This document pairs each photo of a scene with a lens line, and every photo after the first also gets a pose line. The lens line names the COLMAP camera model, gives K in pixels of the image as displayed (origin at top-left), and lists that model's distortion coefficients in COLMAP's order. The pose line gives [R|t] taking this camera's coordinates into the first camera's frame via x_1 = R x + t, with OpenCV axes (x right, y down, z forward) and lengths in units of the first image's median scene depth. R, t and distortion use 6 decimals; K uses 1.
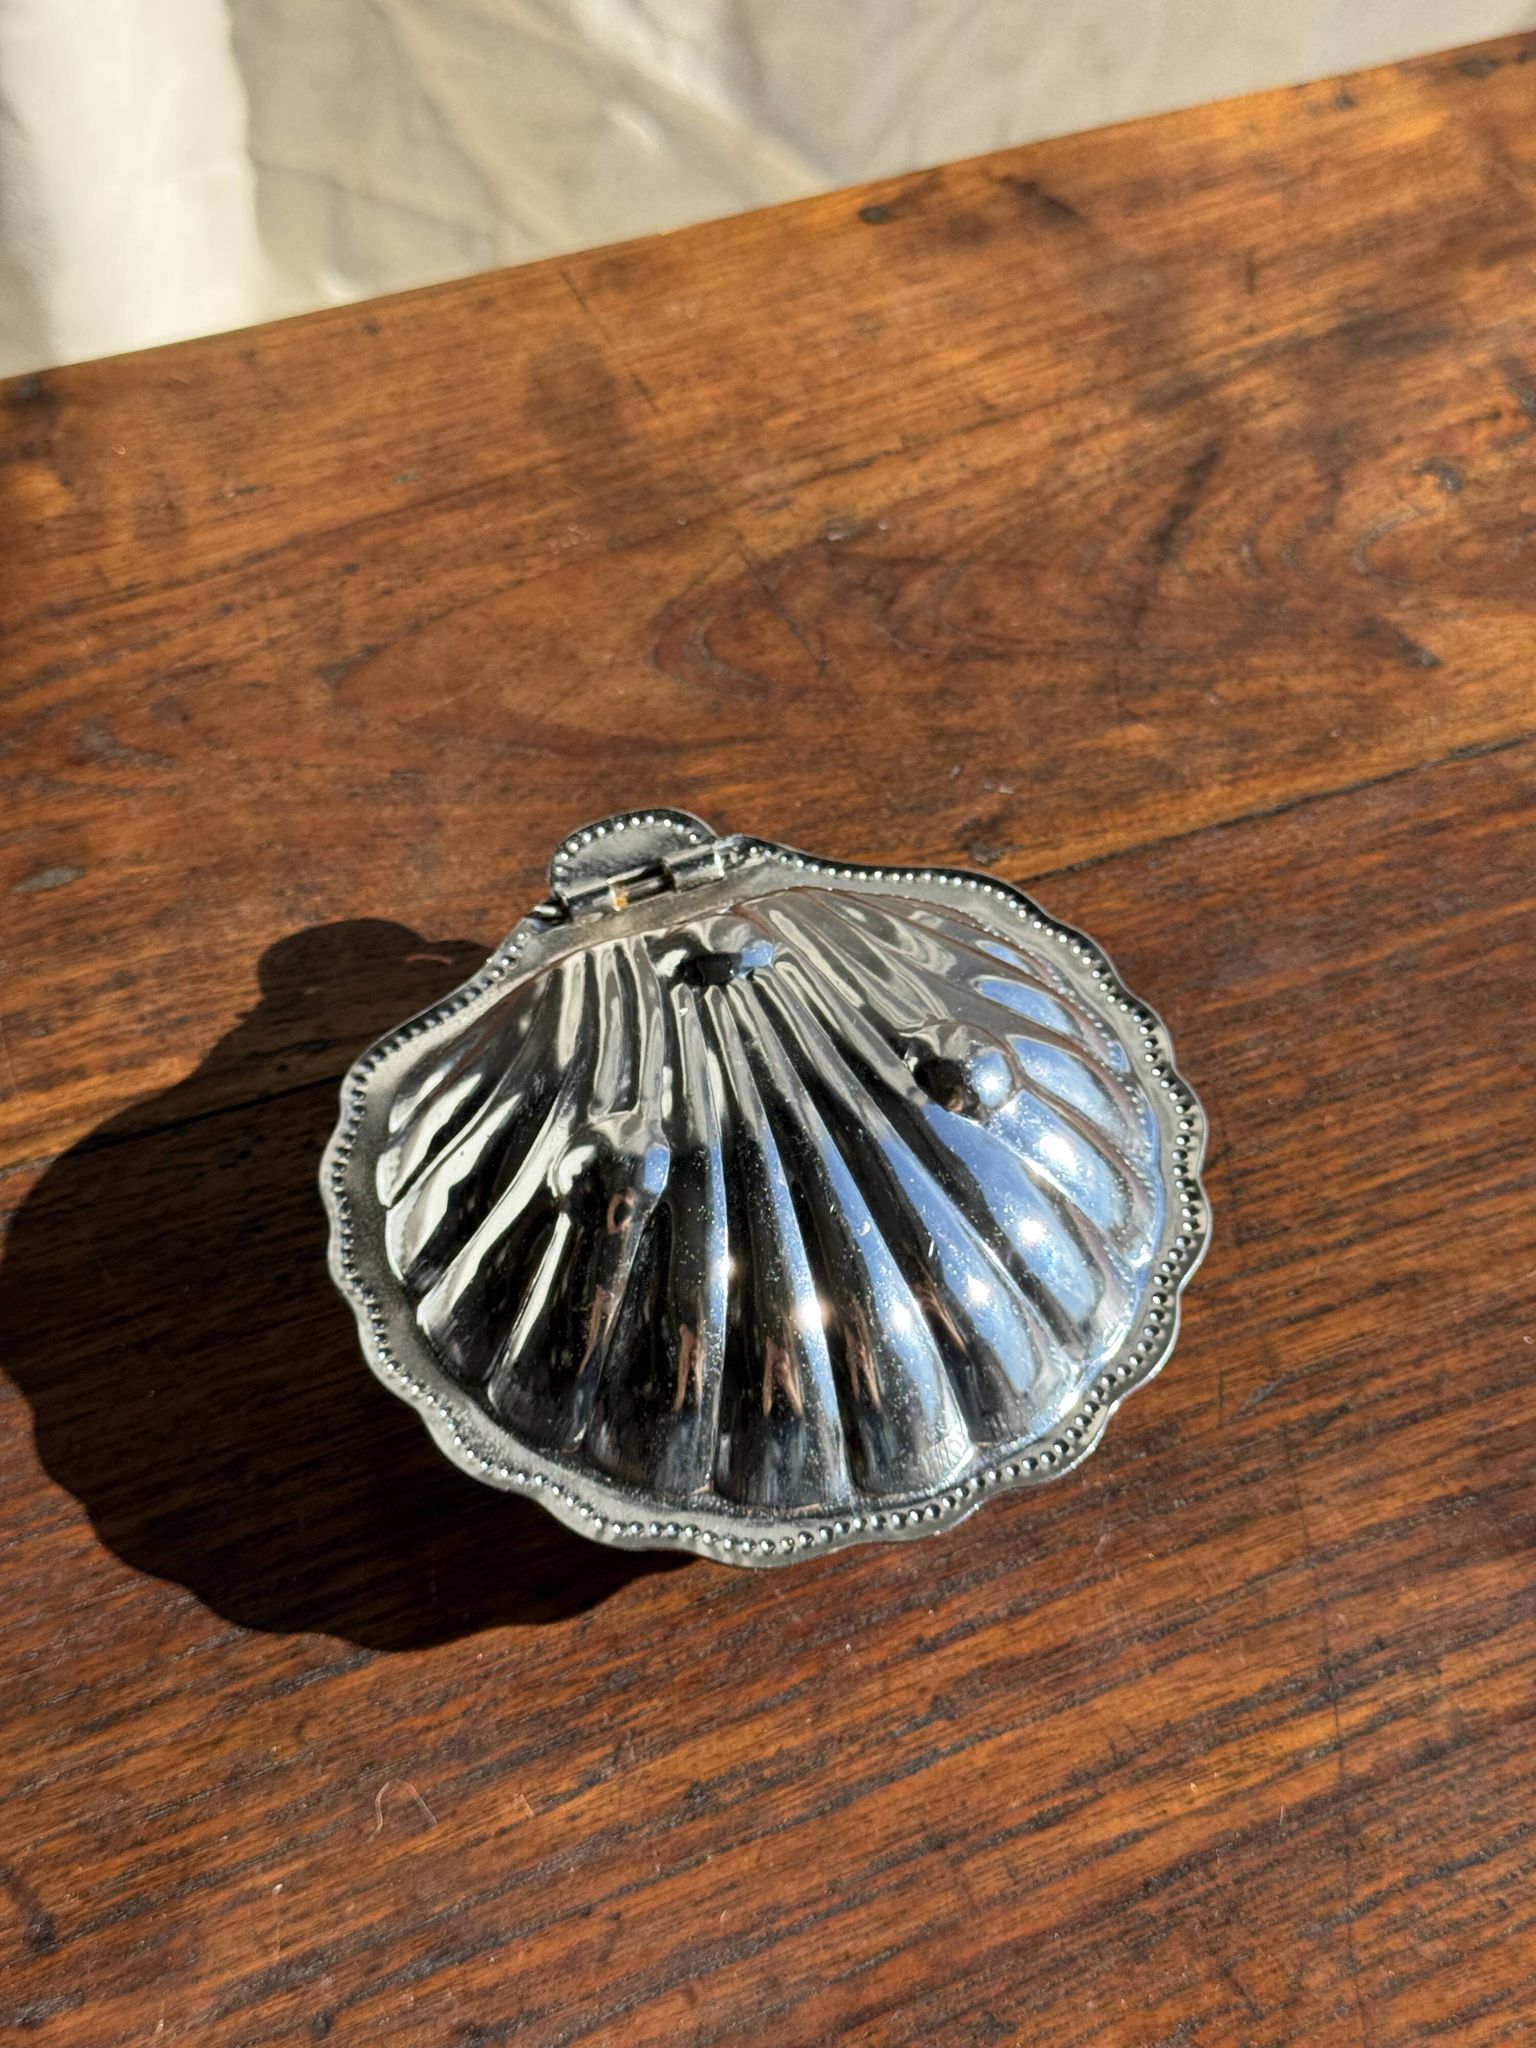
lens RADIAL K [[2982.1, 0, 761.5], [0, 2982.1, 1001.9], [0, 0, 1]] dist [0.179363, -0.449253]
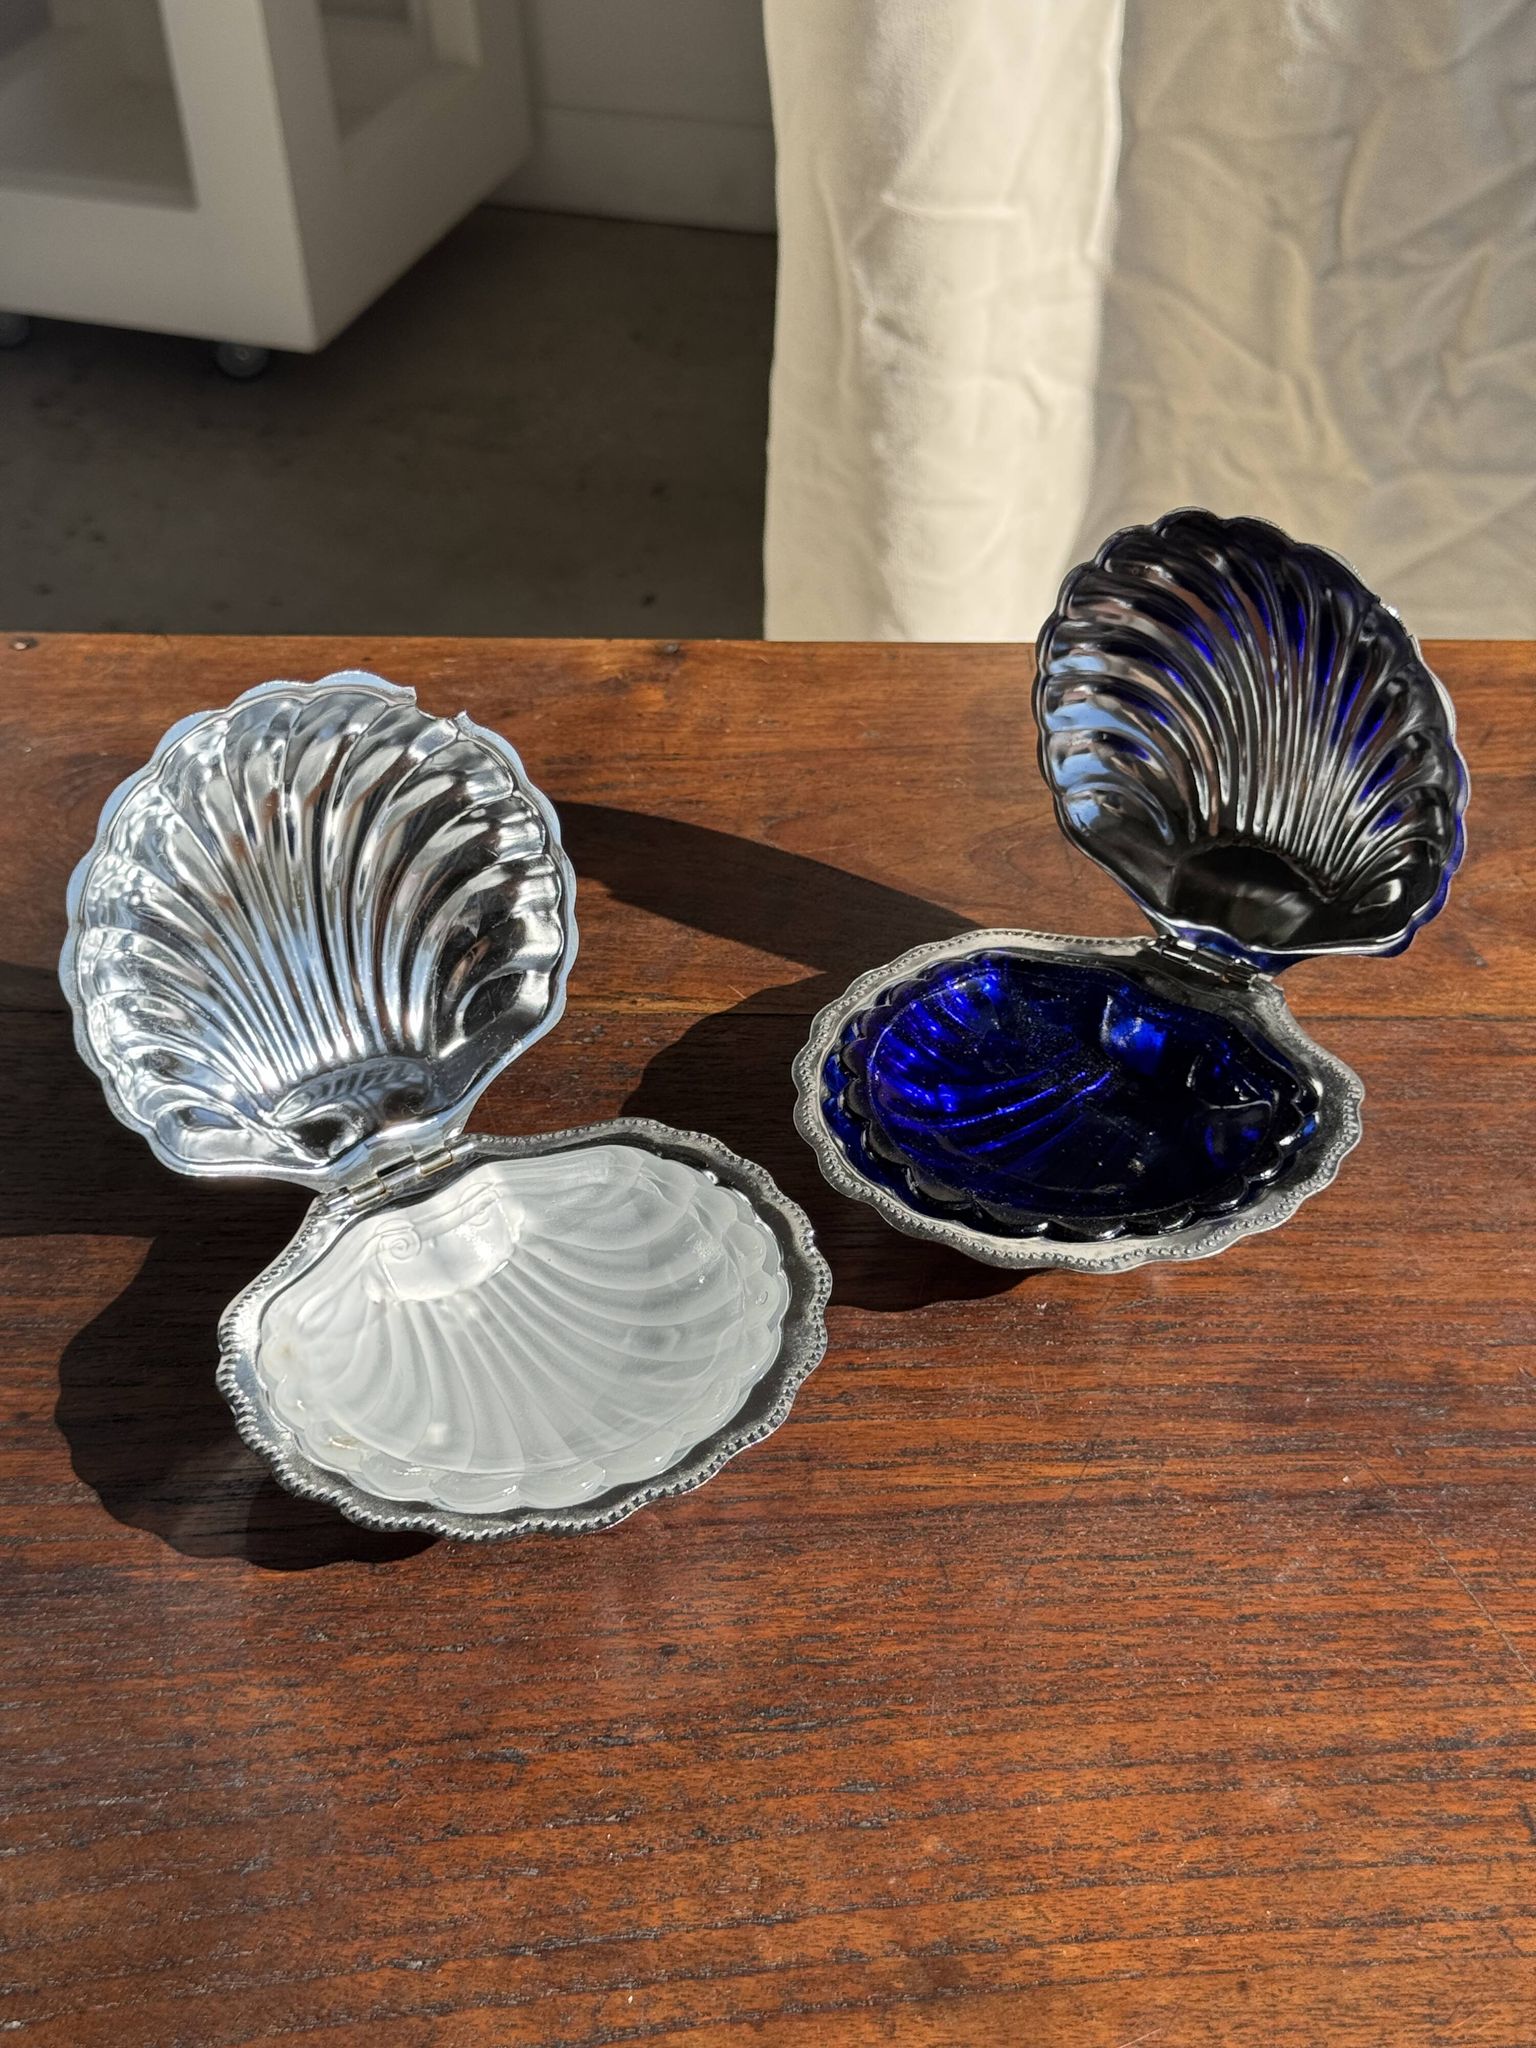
lens RADIAL K [[2900.8, 0, 797.7], [0, 2900.8, 1023.0], [0, 0, 1]] dist [0.179487, -0.368166]
pose [[0.921369, 0.222752, -0.318528, 0.465809], [-0.295870, 0.933389, -0.203094, 0.362147], [0.252071, 0.281367, 0.925901, -0.439004]]
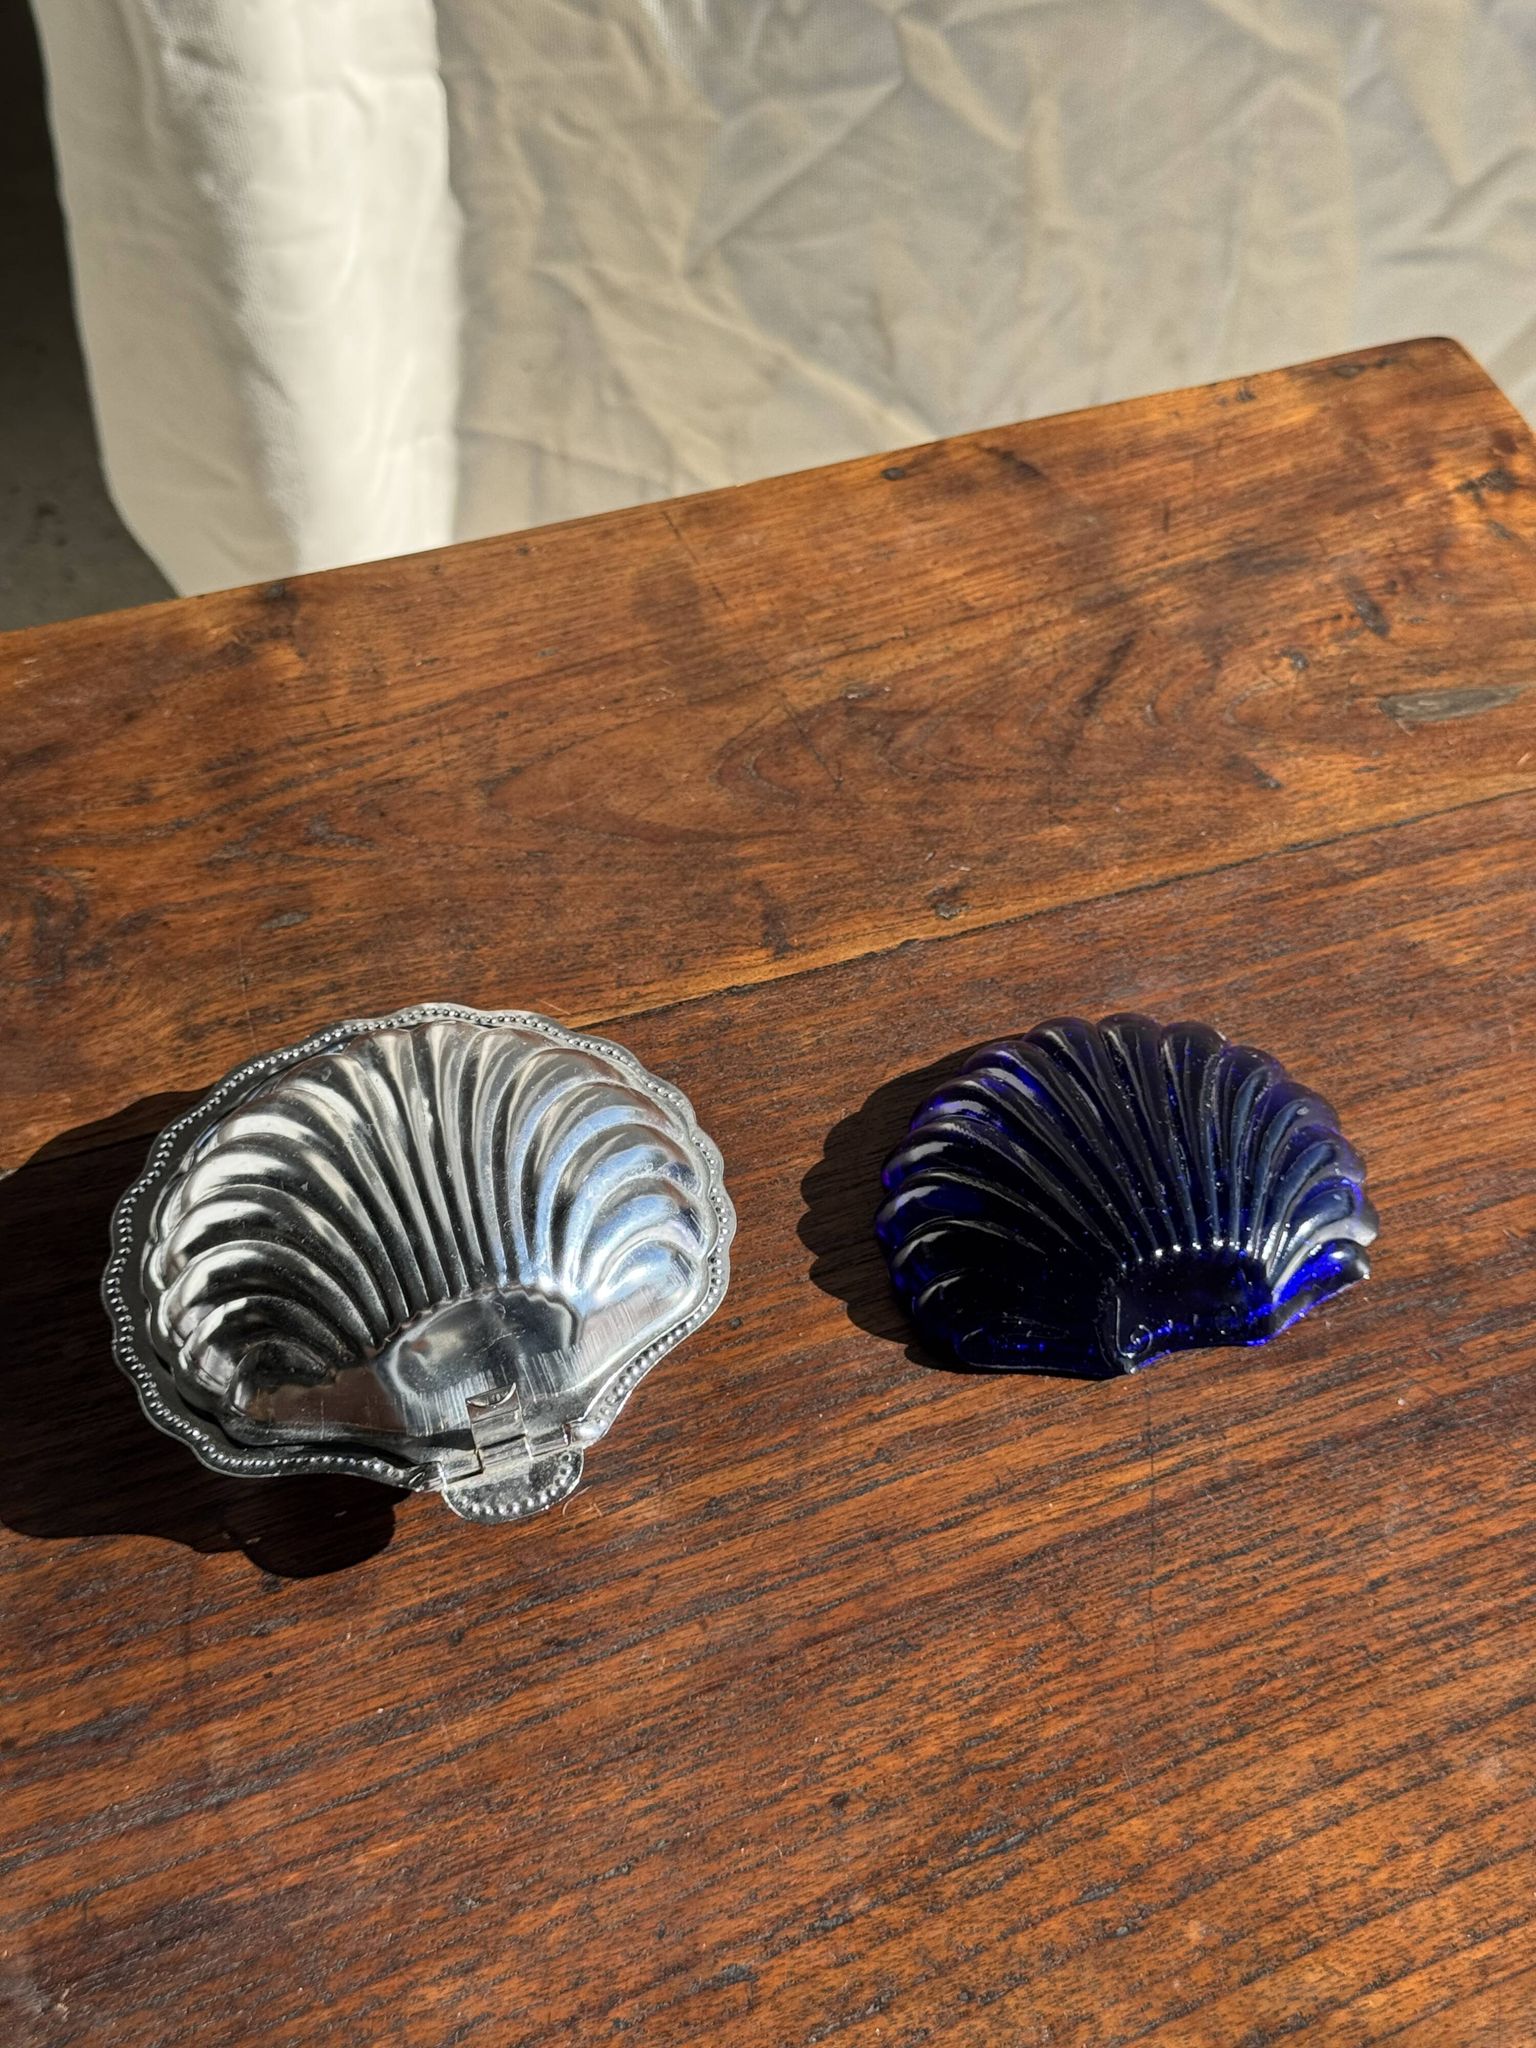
lens RADIAL K [[2926.1, 0, 779.1], [0, 2926.1, 1036.5], [0, 0, 1]] dist [0.184308, -0.469409]
pose [[0.999022, 0.014371, -0.041827, 0.065771], [-0.017928, 0.996137, -0.085959, 0.153978], [0.040430, 0.086625, 0.995420, -0.436164]]
